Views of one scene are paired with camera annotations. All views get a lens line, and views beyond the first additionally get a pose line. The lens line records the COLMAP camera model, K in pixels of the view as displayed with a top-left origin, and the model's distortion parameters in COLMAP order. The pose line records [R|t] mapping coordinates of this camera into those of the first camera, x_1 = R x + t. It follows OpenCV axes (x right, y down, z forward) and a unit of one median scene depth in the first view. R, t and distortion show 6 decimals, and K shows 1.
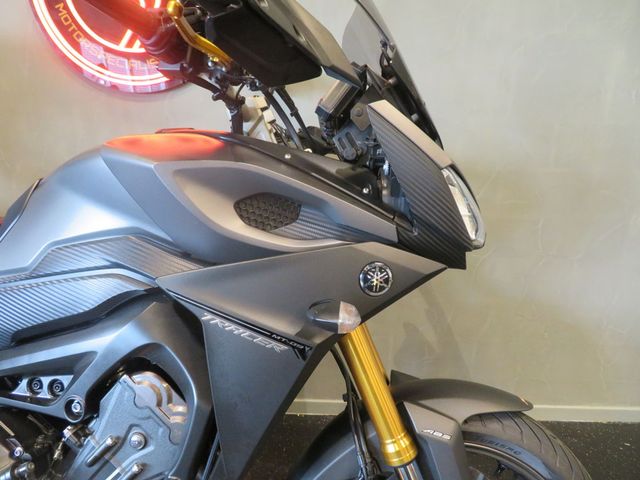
lens RADIAL K [[456.6, 0, 321.0], [0, 456.6, 240.6], [0, 0, 1]] dist [-0.005765, -0.001397]
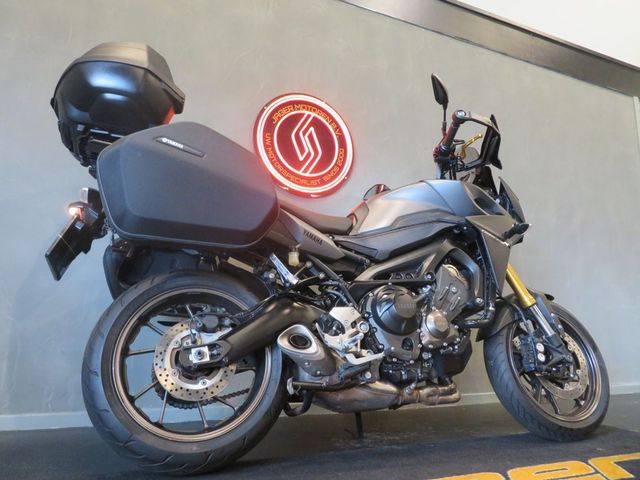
lens RADIAL K [[456.6, 0, 321.0], [0, 456.6, 240.6], [0, 0, 1]] dist [-0.005765, -0.001397]
pose [[0.911878, 0.057766, 0.406376, -2.024161], [0.128719, 0.899862, -0.416750, 1.114696], [-0.389757, 0.432333, 0.813128, -0.774126]]
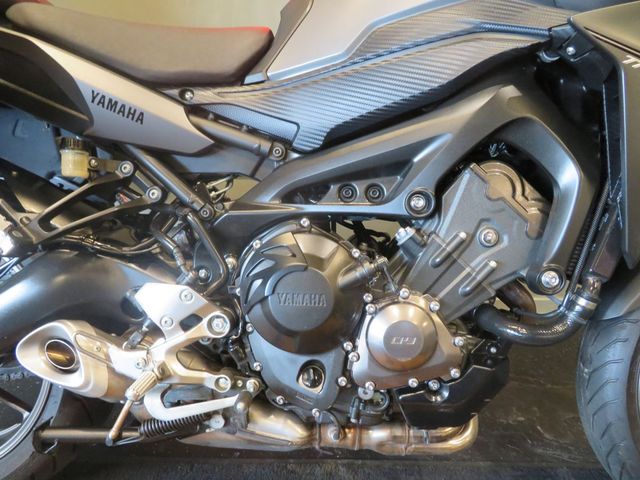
lens RADIAL K [[456.6, 0, 321.0], [0, 456.6, 240.6], [0, 0, 1]] dist [-0.005765, -0.001397]
pose [[0.999766, -0.021586, -0.001122, -0.735096], [0.021615, 0.998296, 0.054197, 0.392747], [-0.000050, -0.054208, 0.998530, 0.105387]]
